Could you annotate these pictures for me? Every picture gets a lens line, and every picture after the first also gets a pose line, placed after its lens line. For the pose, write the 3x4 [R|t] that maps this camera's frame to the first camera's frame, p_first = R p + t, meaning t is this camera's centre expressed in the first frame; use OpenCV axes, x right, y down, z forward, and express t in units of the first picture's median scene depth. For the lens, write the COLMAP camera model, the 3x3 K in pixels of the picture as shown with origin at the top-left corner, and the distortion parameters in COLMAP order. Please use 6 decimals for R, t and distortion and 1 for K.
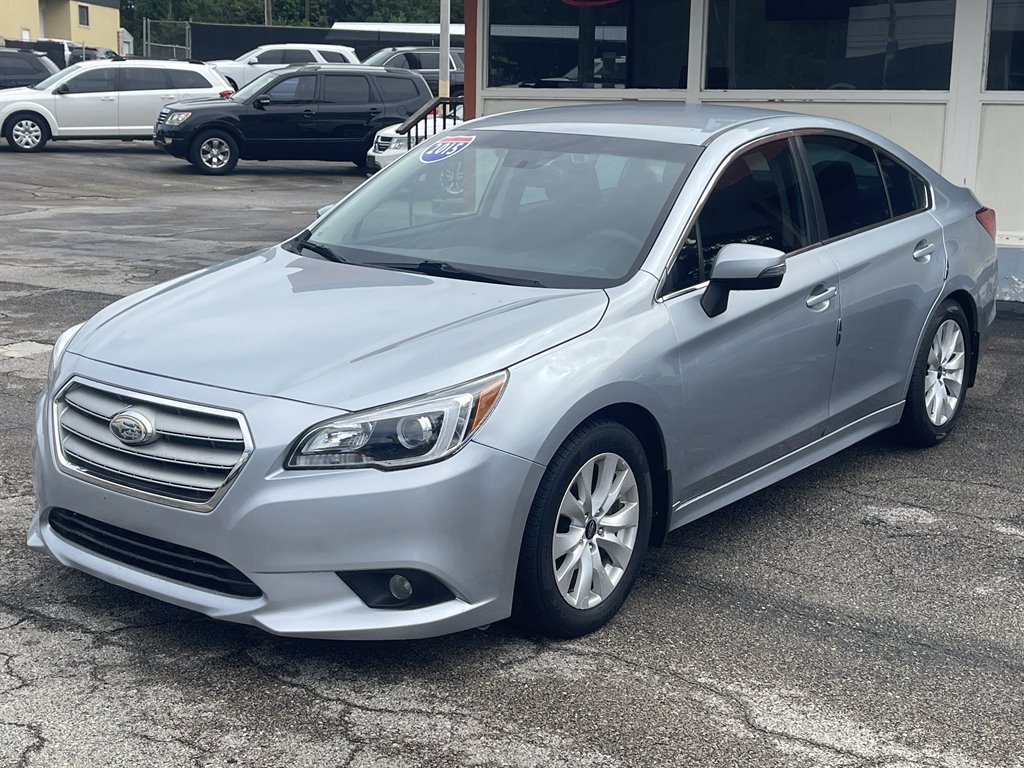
lens RADIAL K [[1460.2, 0, 503.9], [0, 1460.2, 387.5], [0, 0, 1]] dist [0.060055, 0.000000]
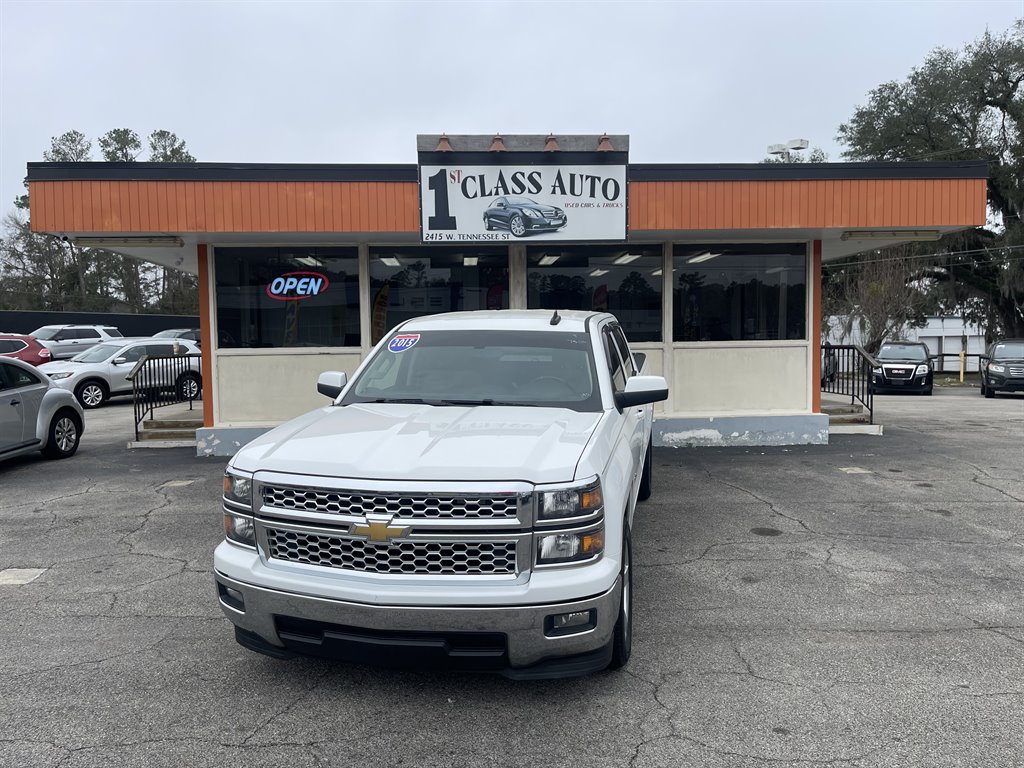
lens RADIAL K [[776.9, 0, 513.1], [0, 776.9, 388.5], [0, 0, 1]] dist [0.060210, -0.070693]
pose [[0.799841, -0.064854, 0.596698, -0.790428], [0.142384, 0.986270, -0.083661, -0.140079], [-0.583079, 0.151876, 0.798093, 0.439651]]
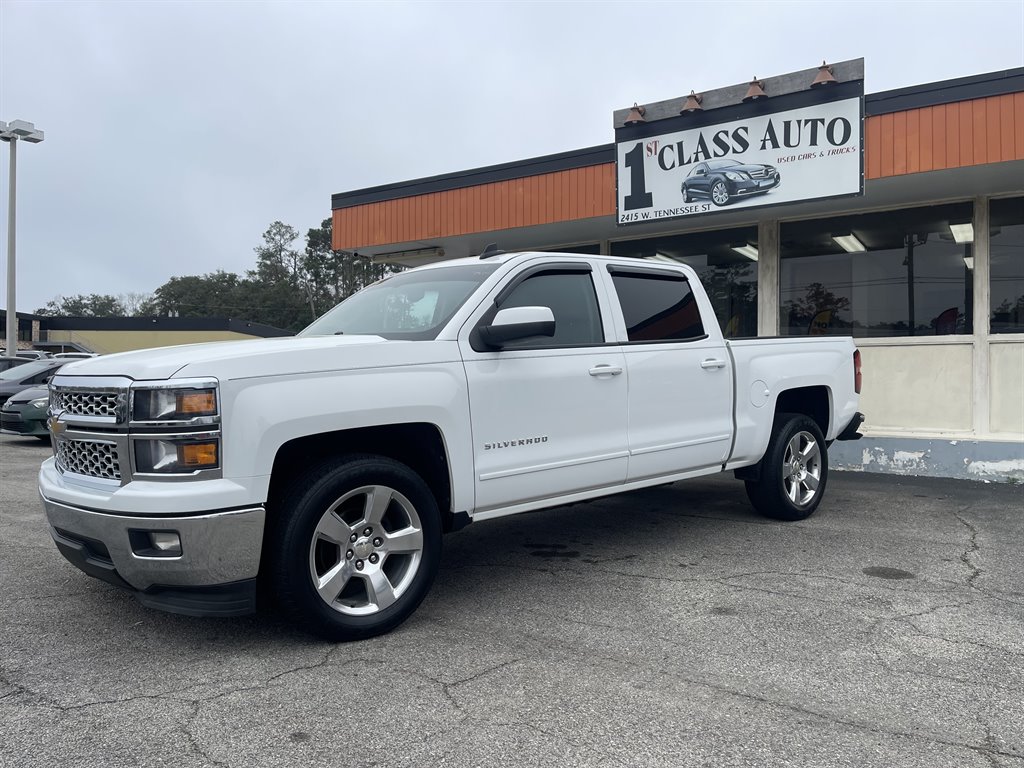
lens RADIAL K [[776.9, 0, 515.1], [0, 776.9, 380.6], [0, 0, 1]] dist [0.060210, -0.070693]
pose [[0.999939, -0.009776, 0.005143, 0.063229], [0.010629, 0.978299, -0.206926, 0.051396], [-0.003009, 0.206968, 0.978343, 0.371274]]
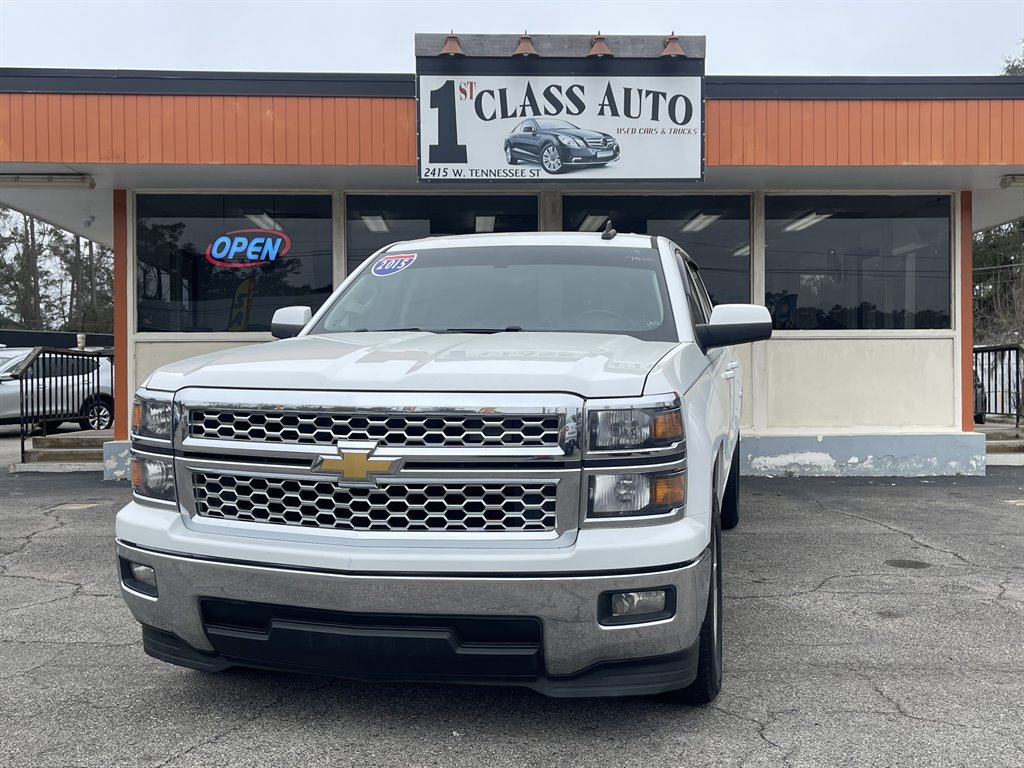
lens RADIAL K [[1055.6, 0, 517.0], [0, 1055.6, 388.7], [0, 0, 1]] dist [0.041501, 0.000000]
pose [[0.811629, -0.023370, 0.583706, -0.770286], [0.131089, 0.981003, -0.142999, -0.011110], [-0.569275, 0.192580, 0.799274, 0.518471]]
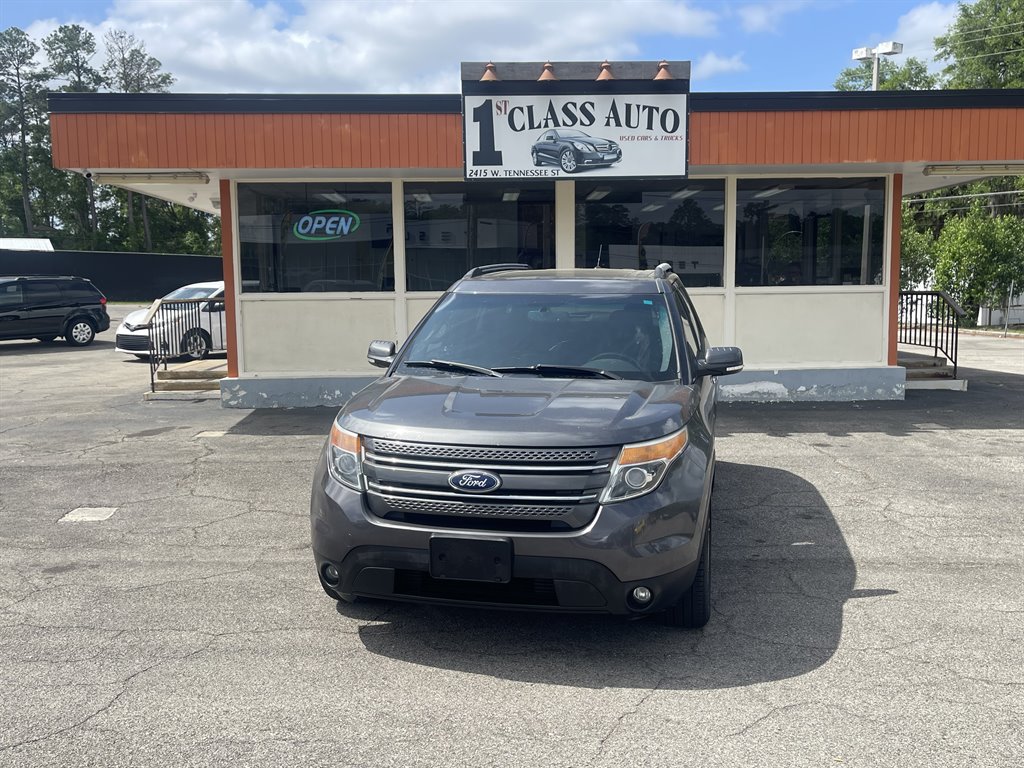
lens RADIAL K [[946.2, 0, 514.9], [0, 946.2, 387.9], [0, 0, 1]] dist [0.038316, 0.000000]
pose [[0.814697, -0.088963, 0.573022, -1.028013], [0.136166, 0.989882, -0.039913, -0.107574], [-0.563673, 0.110543, 0.818567, 0.230352]]
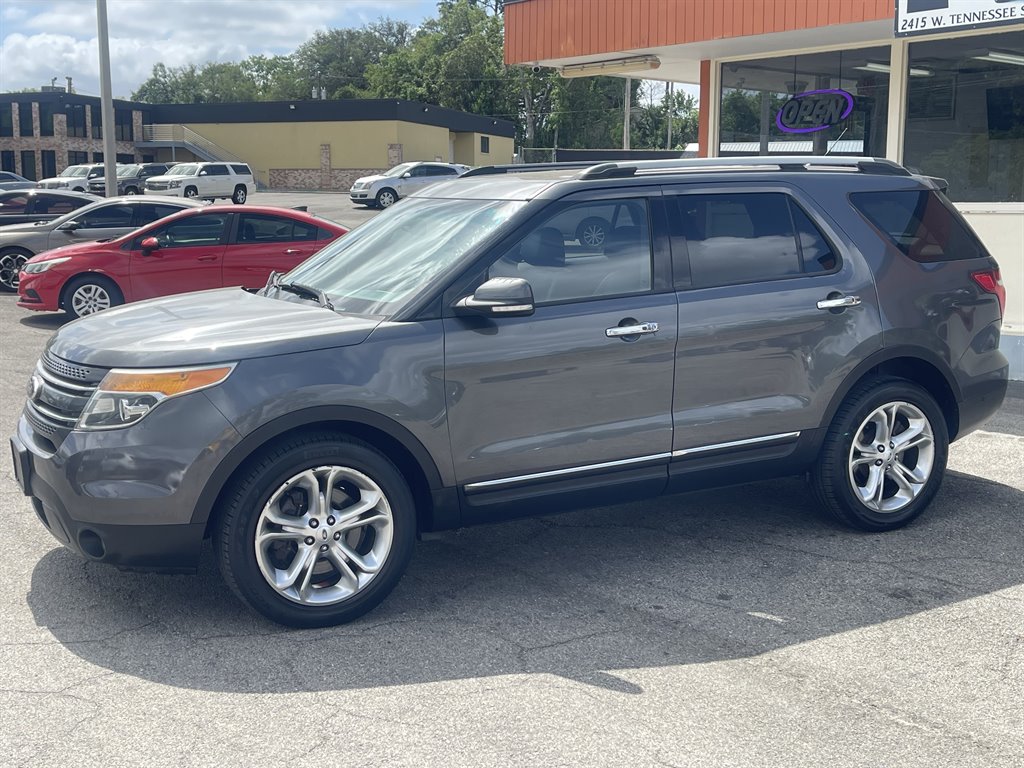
lens RADIAL K [[1274.0, 0, 509.0], [0, 1274.0, 378.4], [0, 0, 1]] dist [0.042150, 0.000000]
pose [[0.965054, 0.021127, -0.261199, 0.291429], [-0.036095, 0.997961, -0.052639, -0.016182], [0.259554, 0.060227, 0.963849, -0.047793]]
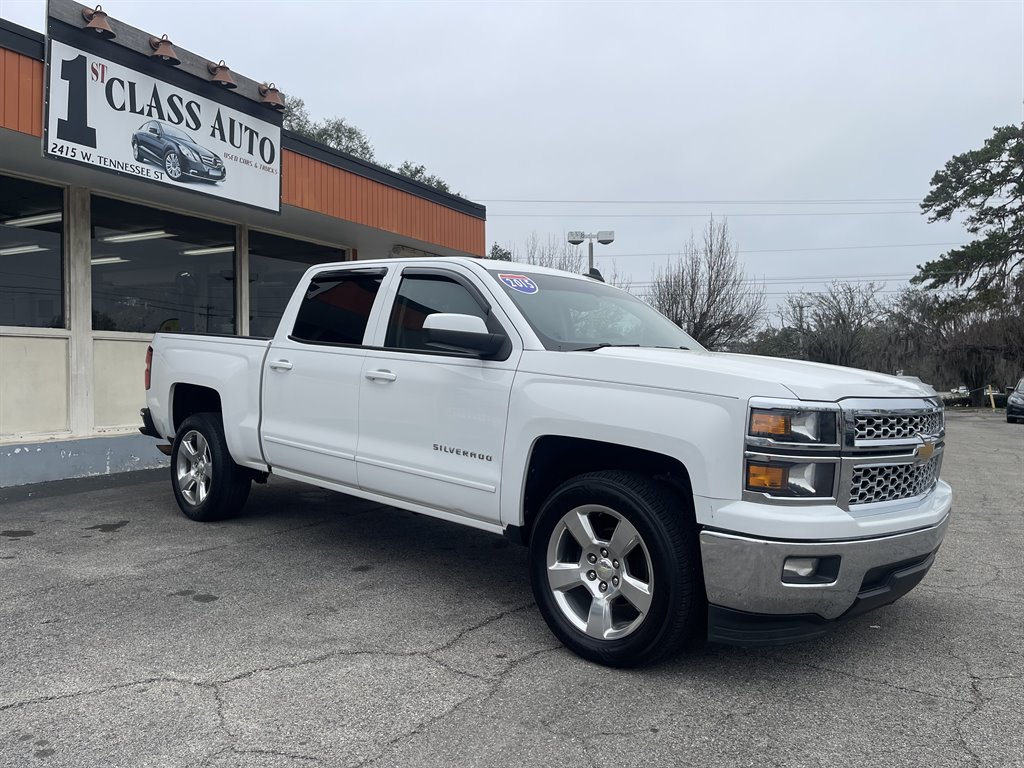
lens RADIAL K [[776.9, 0, 521.9], [0, 776.9, 373.2], [0, 0, 1]] dist [0.060210, -0.070693]
pose [[-0.118631, -0.015892, 0.992811, -1.178796], [0.191197, 0.980794, 0.038546, -0.270079], [-0.974356, 0.194396, -0.113315, 1.686325]]
